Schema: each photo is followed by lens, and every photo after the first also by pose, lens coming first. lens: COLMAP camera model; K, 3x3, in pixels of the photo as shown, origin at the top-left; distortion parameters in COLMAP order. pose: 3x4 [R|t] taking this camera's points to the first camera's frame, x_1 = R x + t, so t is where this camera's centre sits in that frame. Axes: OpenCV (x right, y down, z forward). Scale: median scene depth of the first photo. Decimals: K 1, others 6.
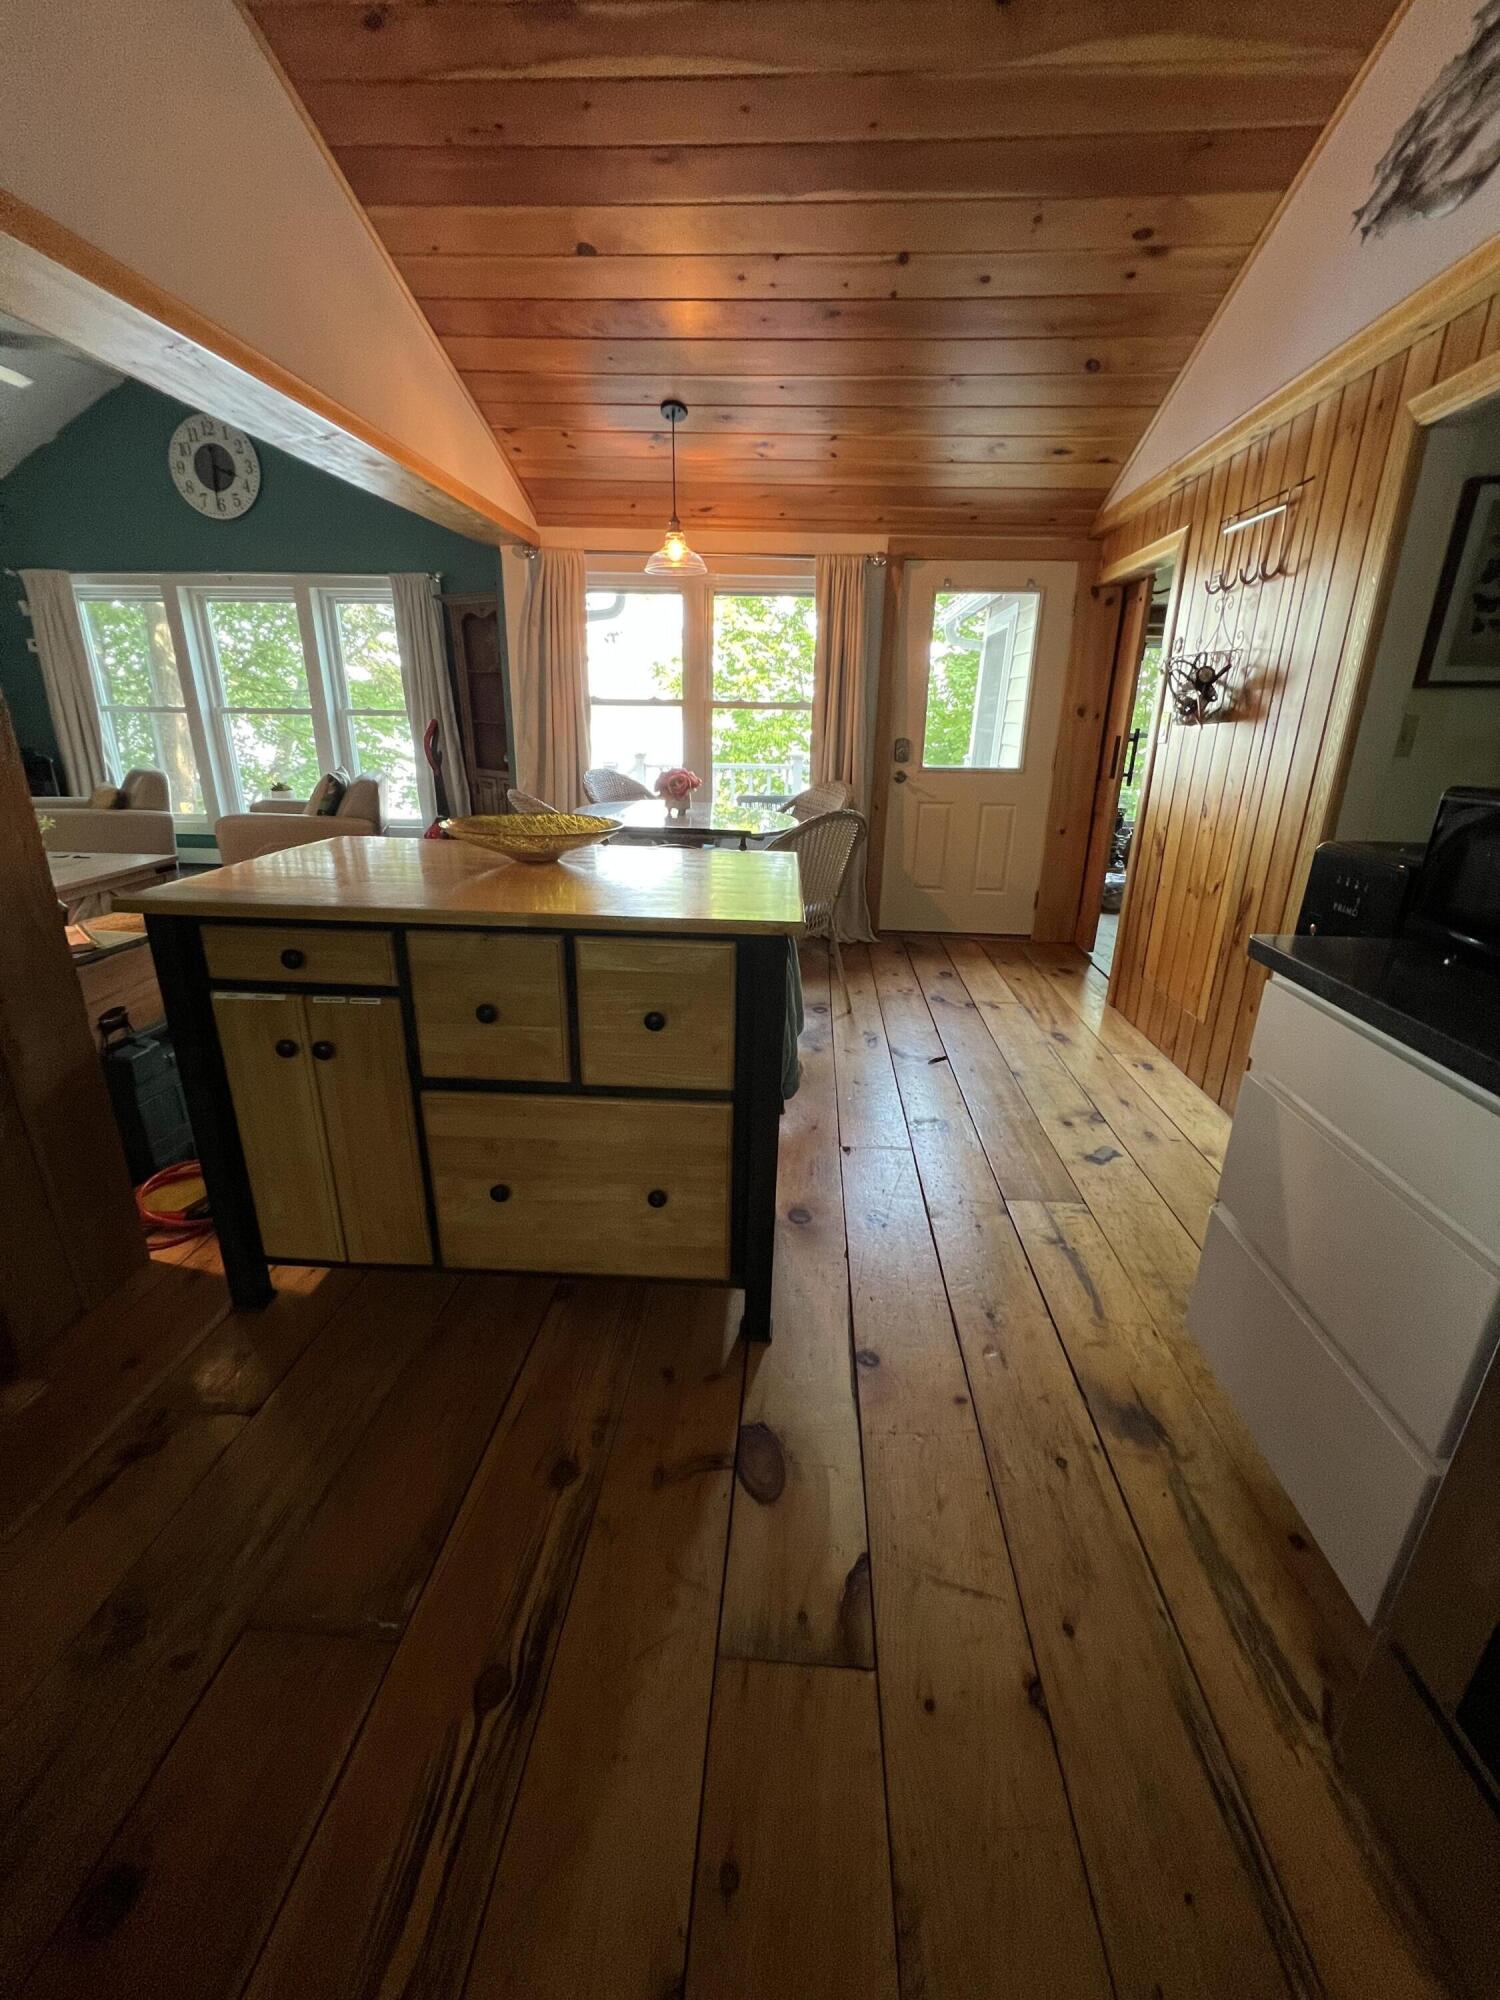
lens RADIAL K [[805.6, 0, 750.0], [0, 805.6, 1000.0], [0, 0, 1]] dist [-0.002787, 0.000067]
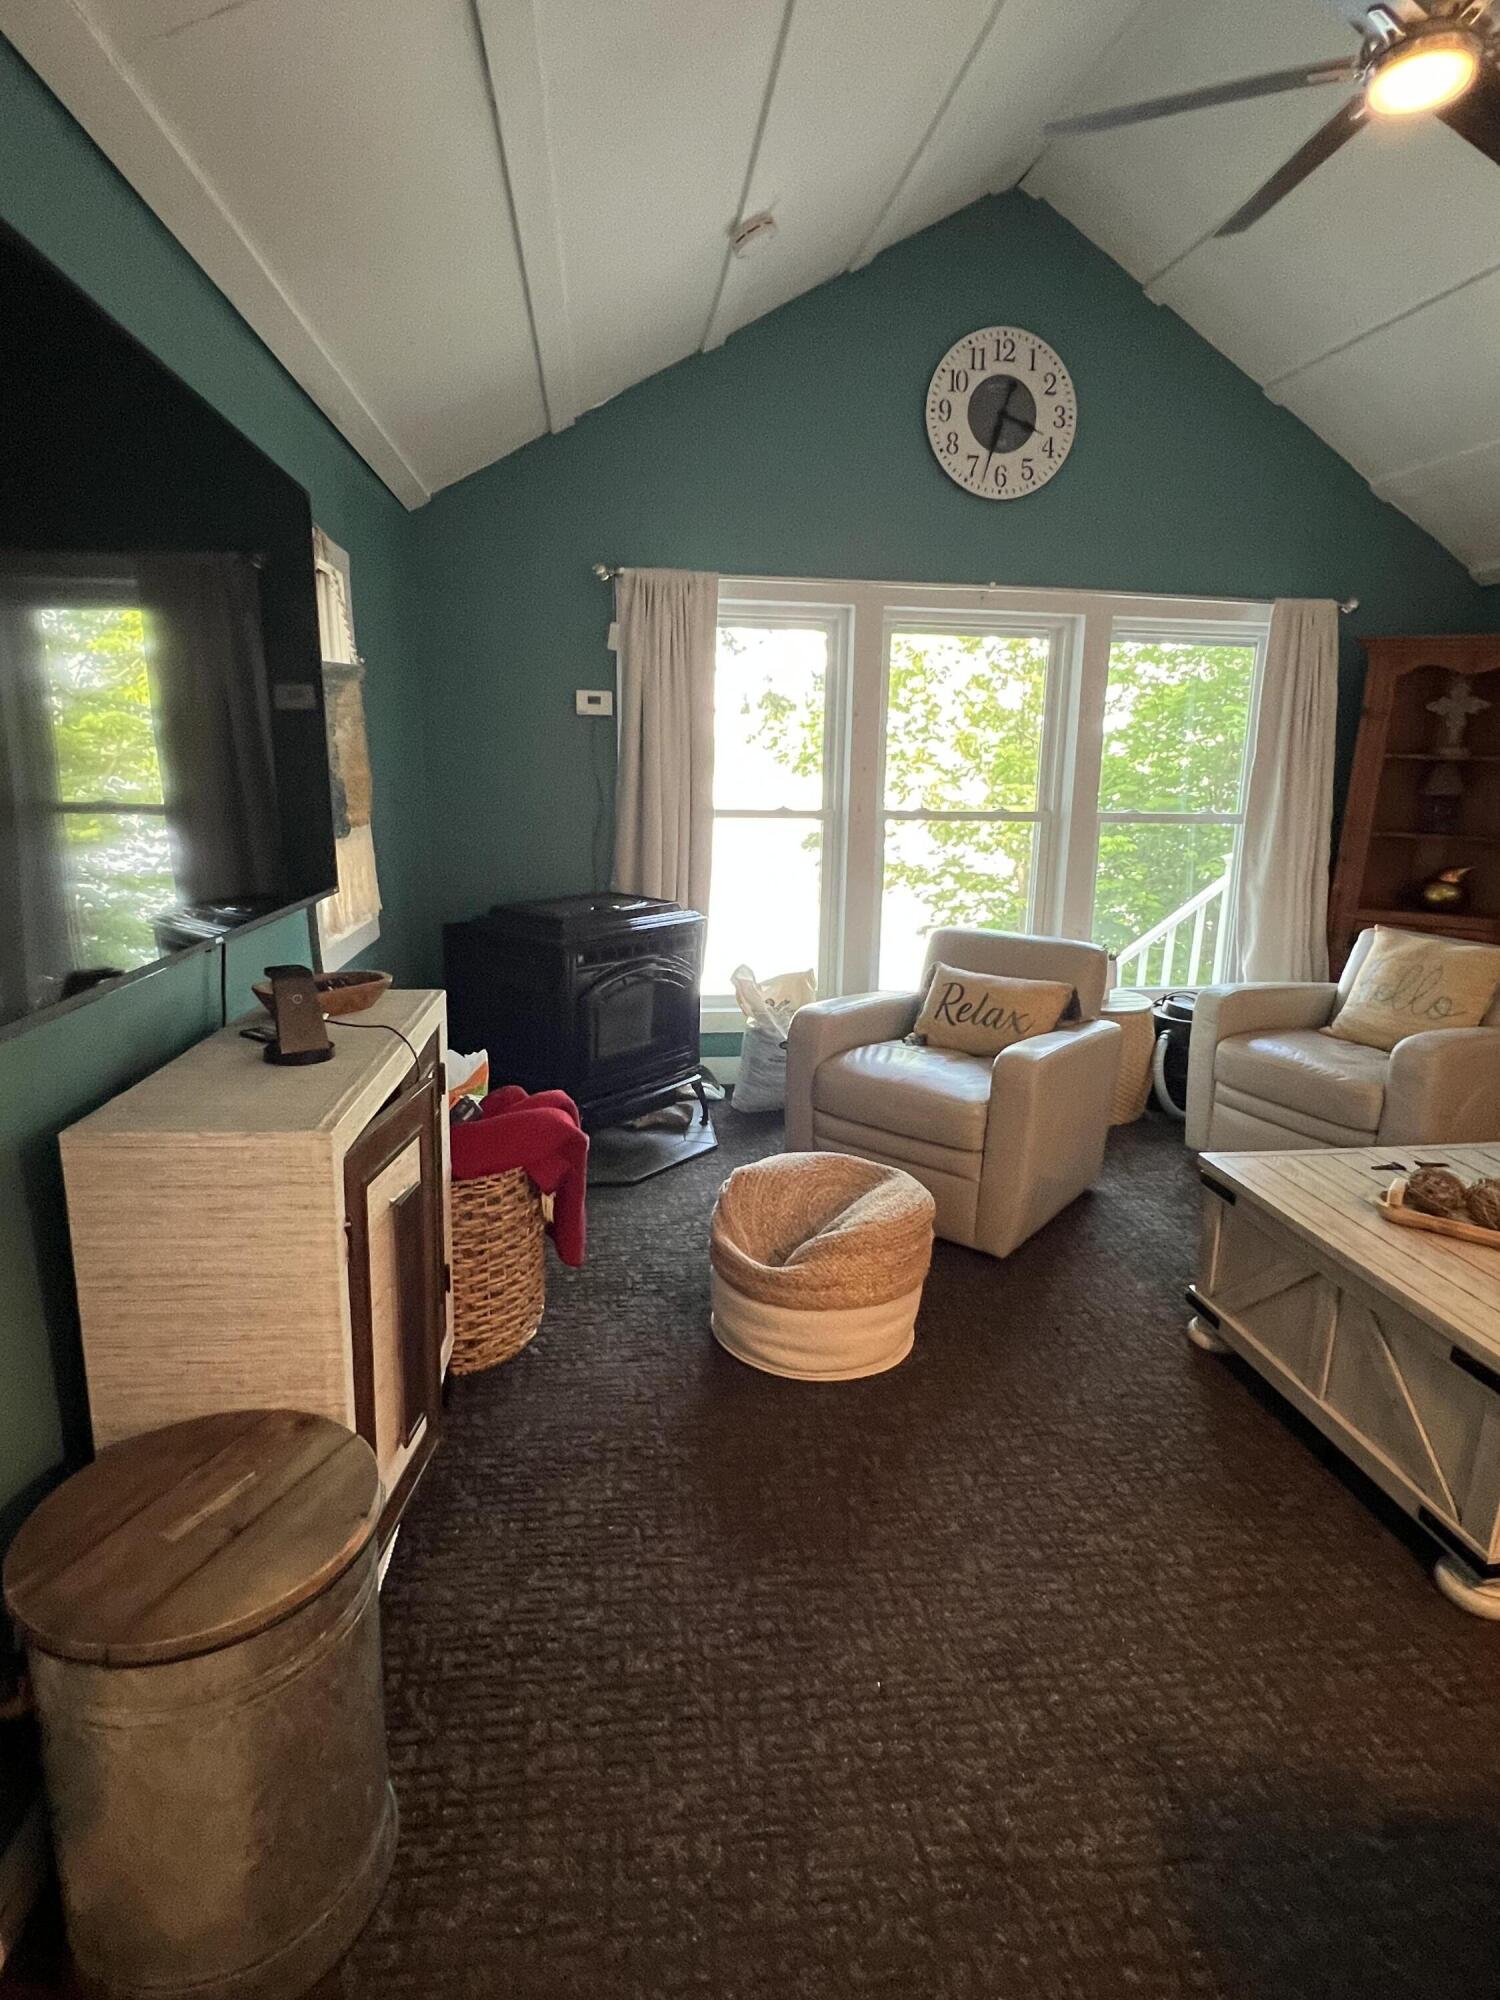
lens RADIAL K [[1044.8, 0, 750.0], [0, 1044.8, 1000.0], [0, 0, 1]] dist [-0.003230, 0.002946]
pose [[0.978935, -0.041444, 0.199922, -1.003365], [0.065701, 0.991042, -0.116269, -0.168528], [-0.193312, 0.126955, 0.972889, 0.355375]]
